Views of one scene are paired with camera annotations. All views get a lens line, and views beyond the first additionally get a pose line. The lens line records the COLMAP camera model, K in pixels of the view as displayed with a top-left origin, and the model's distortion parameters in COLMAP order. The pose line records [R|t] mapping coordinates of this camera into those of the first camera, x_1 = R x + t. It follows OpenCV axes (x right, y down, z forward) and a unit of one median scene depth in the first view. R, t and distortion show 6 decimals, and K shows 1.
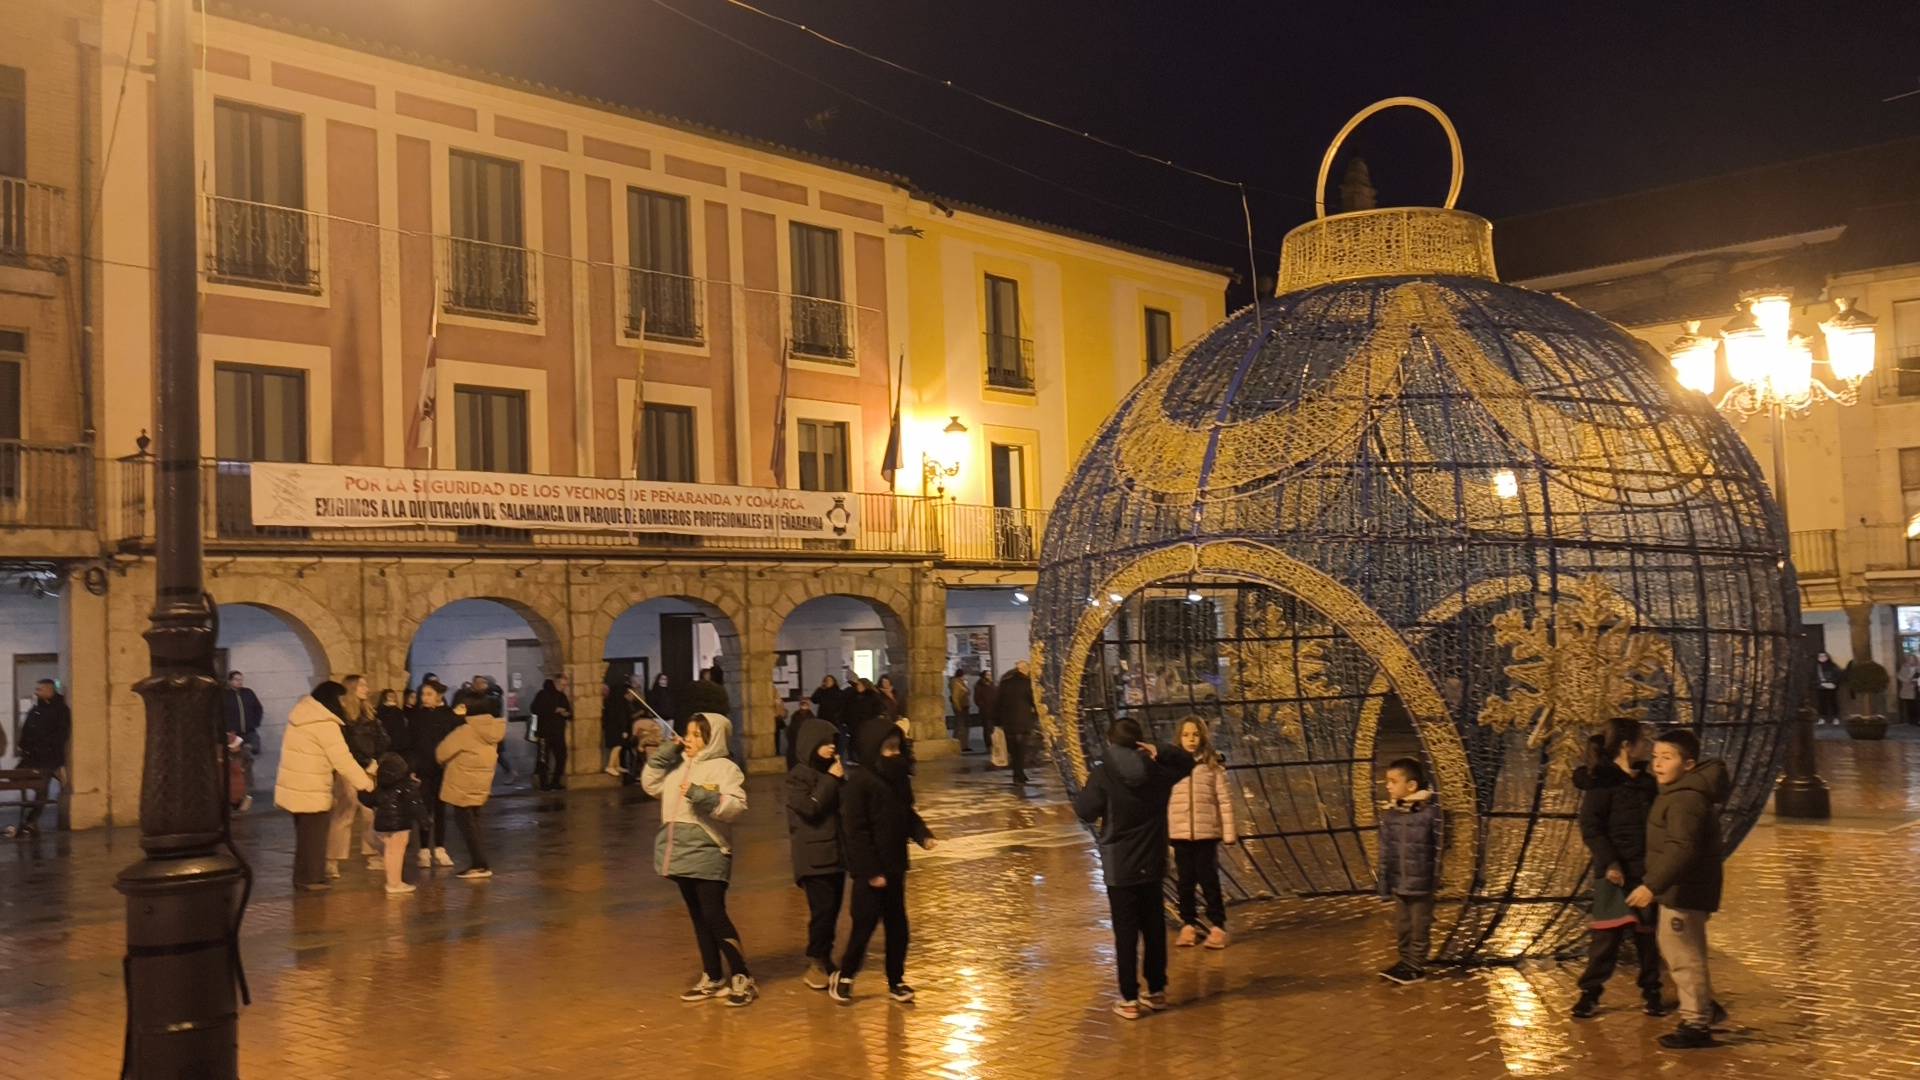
lens RADIAL K [[1639.3, 0, 961.1], [0, 1639.3, 546.8], [0, 0, 1]] dist [0.081364, -0.143852]
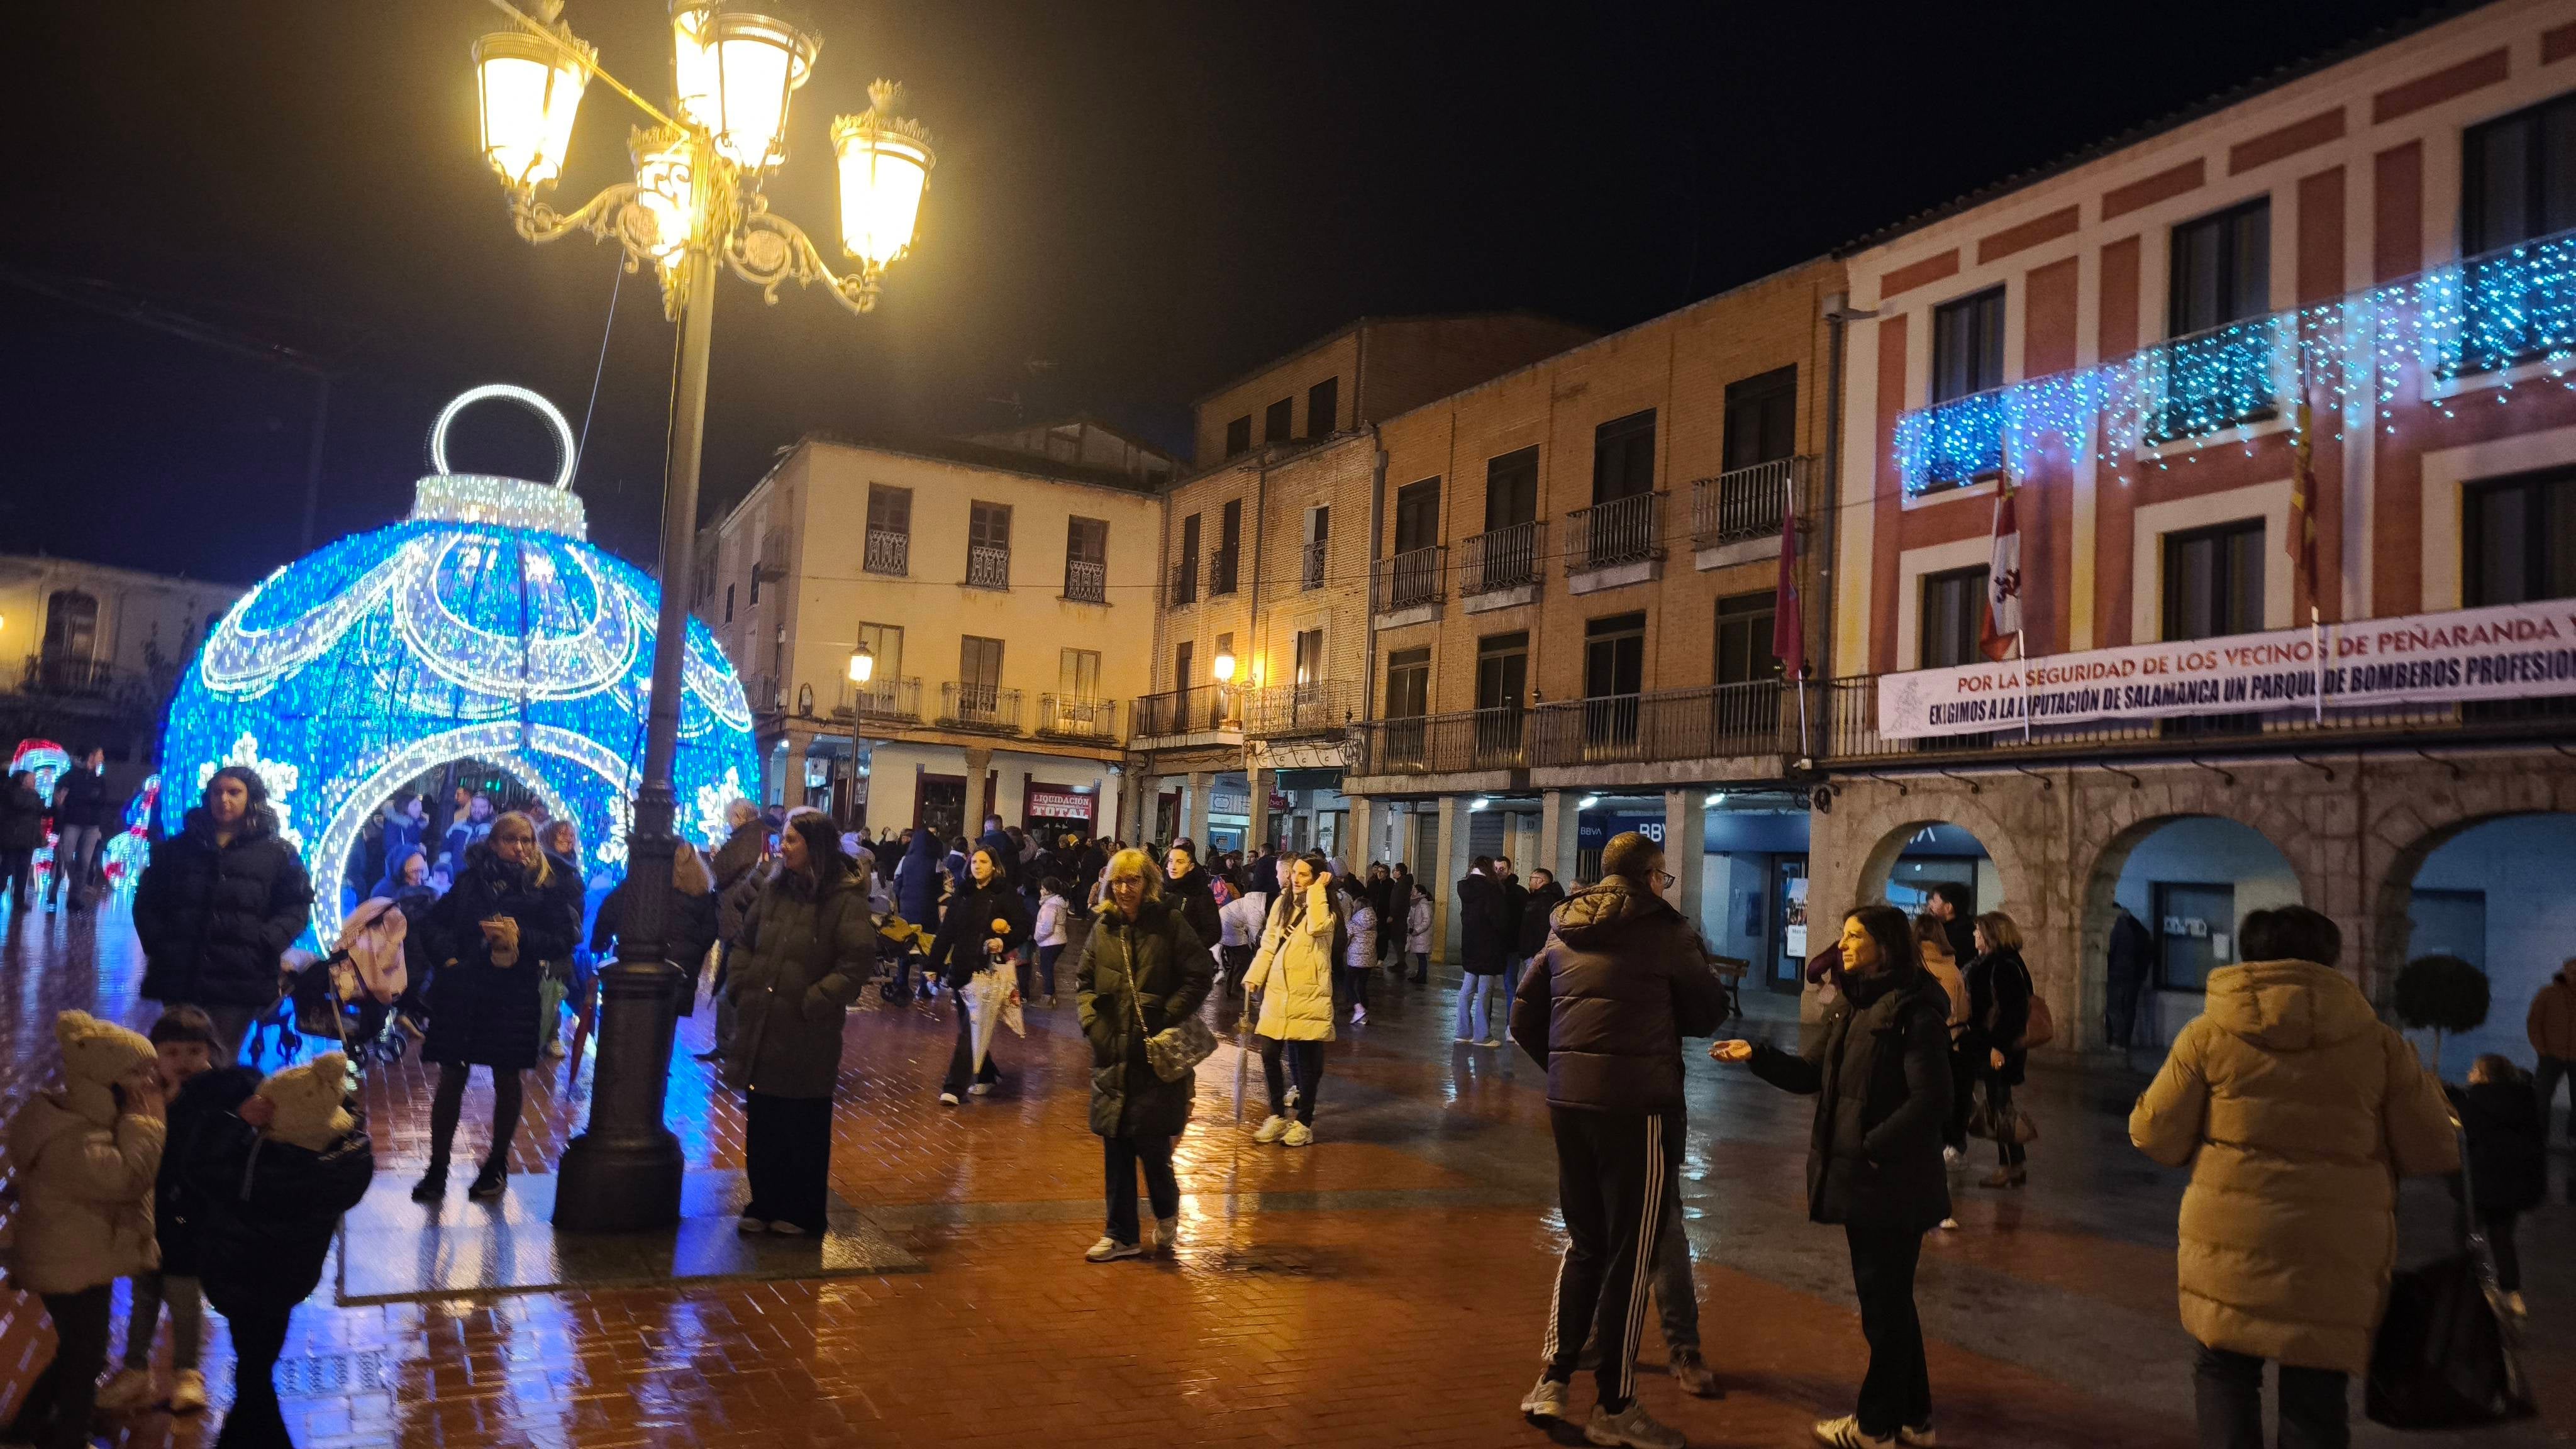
lens RADIAL K [[1751.9, 0, 1278.1], [0, 1751.9, 755.0], [0, 0, 1]] dist [0.056735, -0.067047]
pose [[-0.323248, -0.054975, -0.944716, 0.620468], [0.006147, 0.998168, -0.060189, 0.052044], [0.946294, -0.025263, -0.322318, 0.922282]]
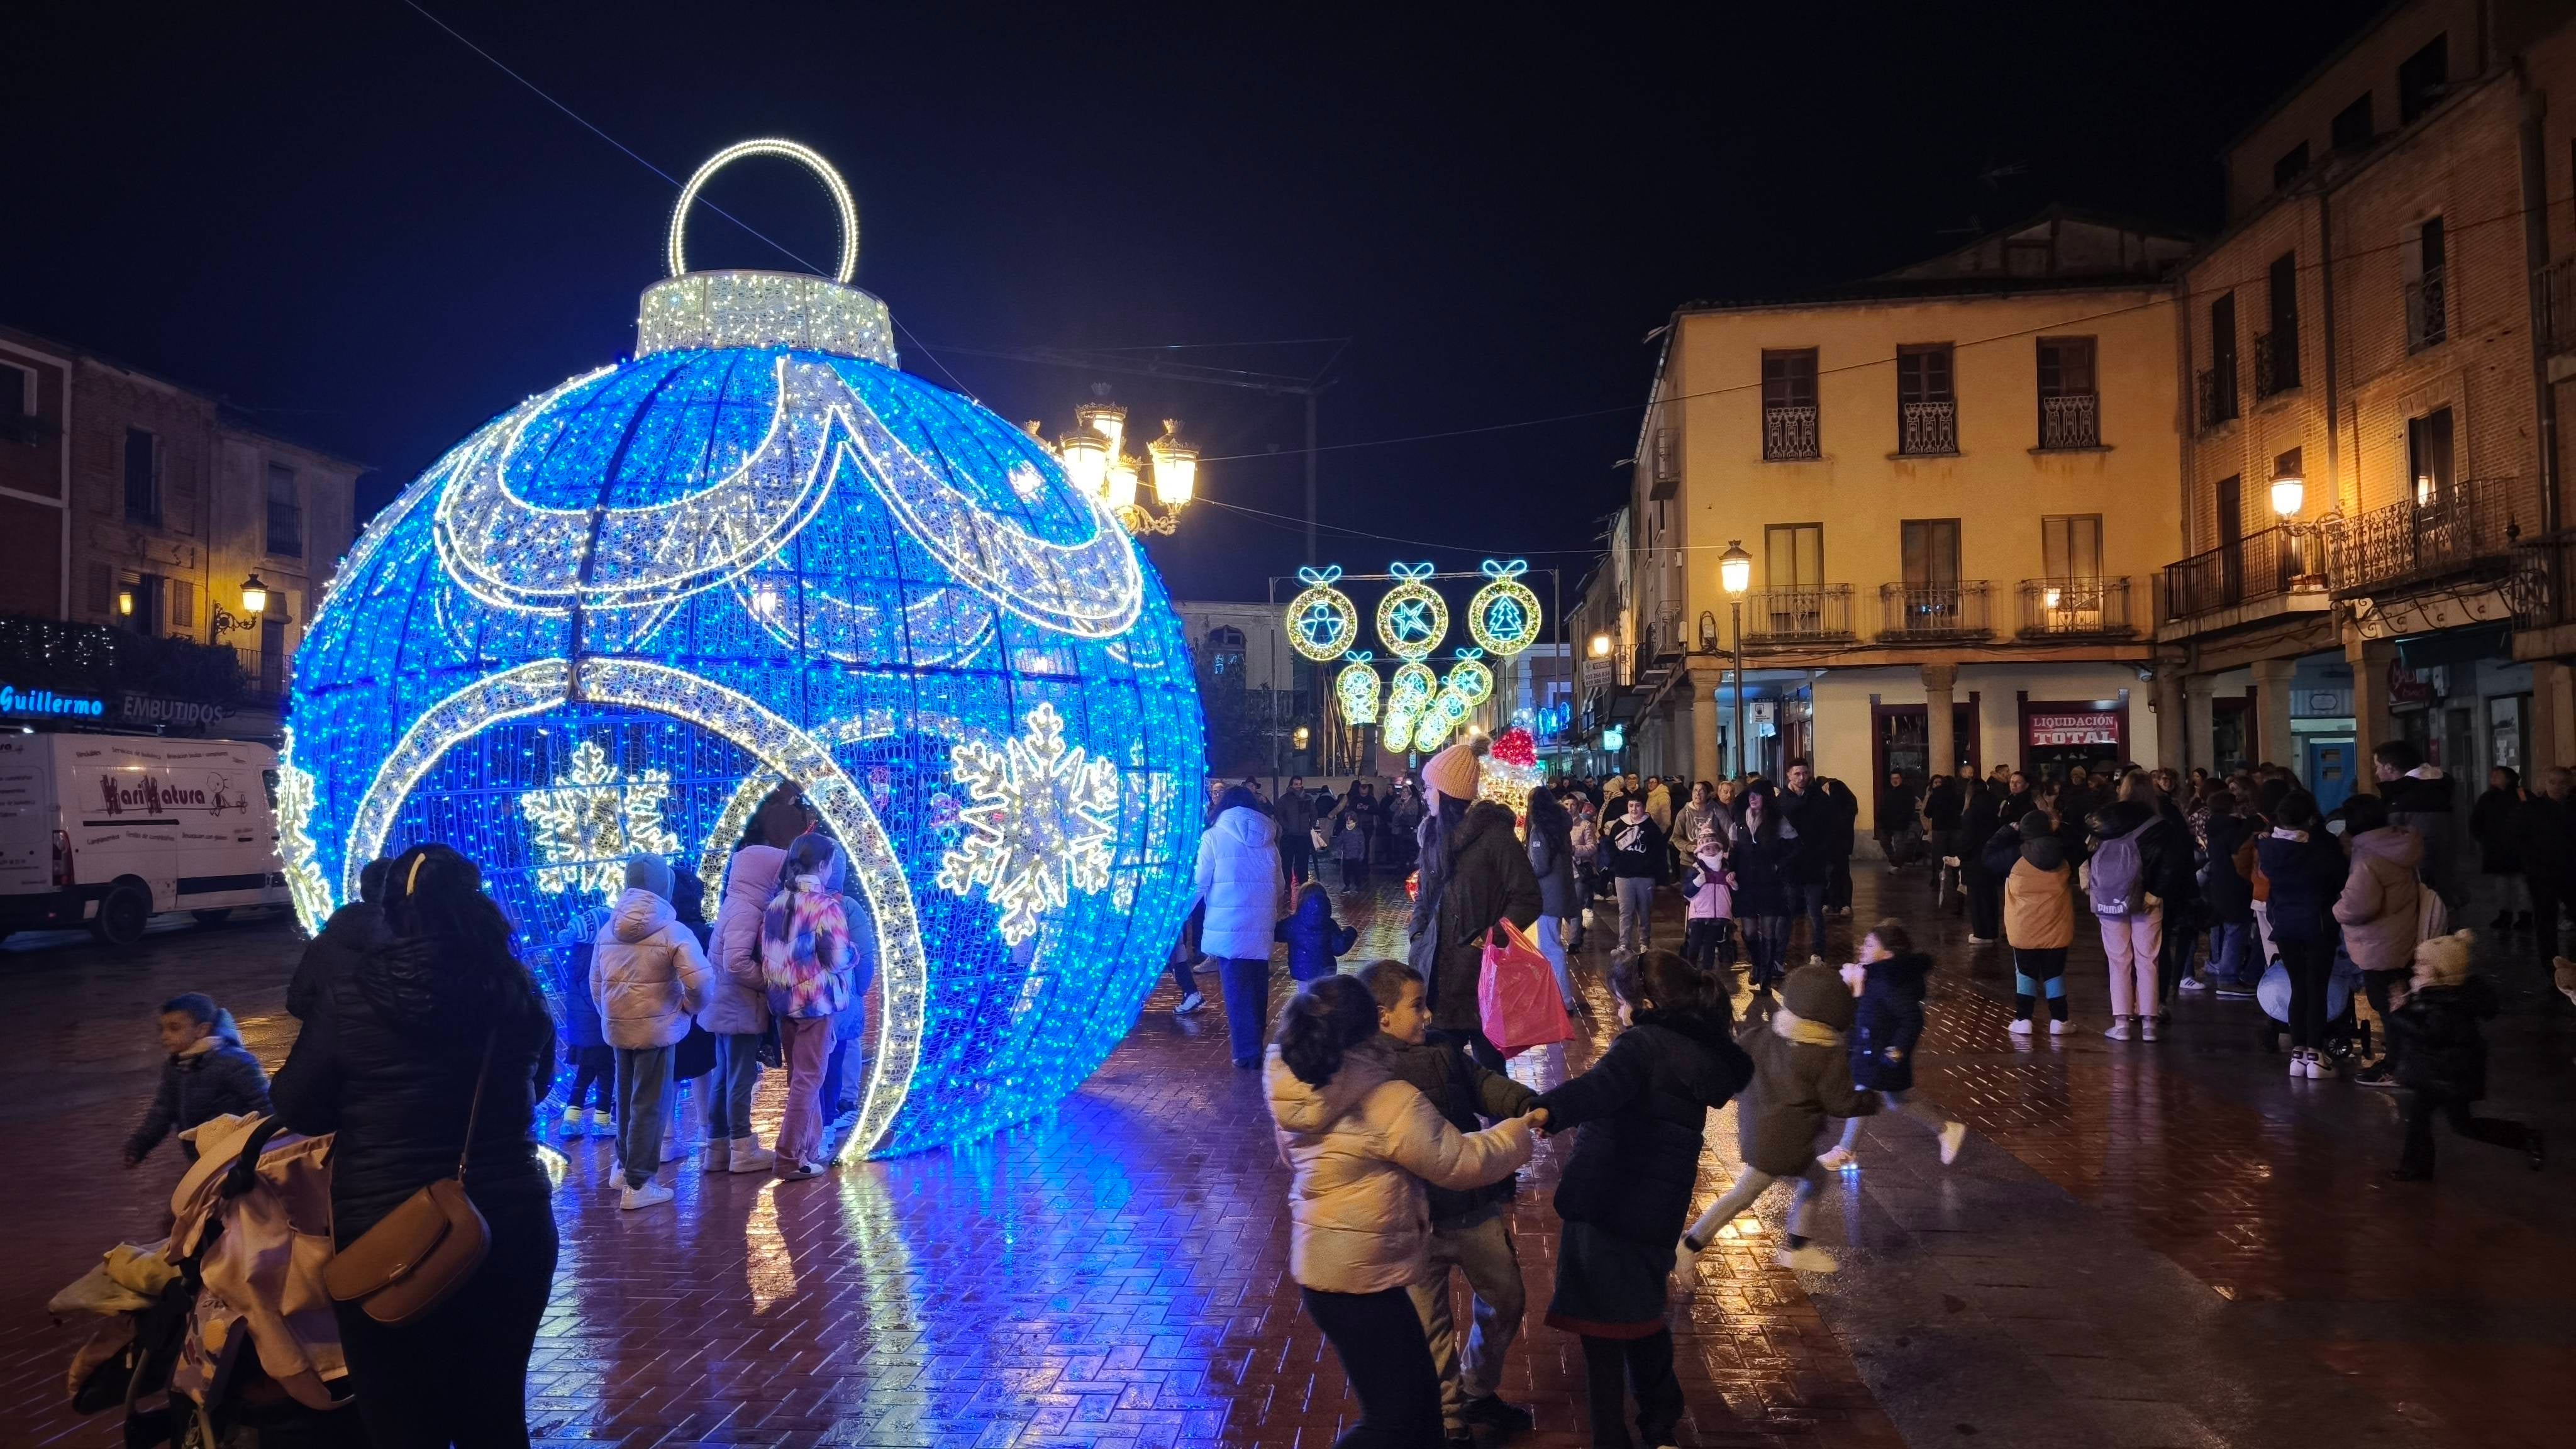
lens RADIAL K [[1751.9, 0, 1302.0], [0, 1751.9, 751.5], [0, 0, 1]] dist [0.054384, -0.056752]
pose [[-0.791936, 0.022660, -0.610184, 0.264957], [0.078134, 0.994857, -0.064463, 0.052897], [0.605585, -0.098727, -0.789633, 0.837084]]
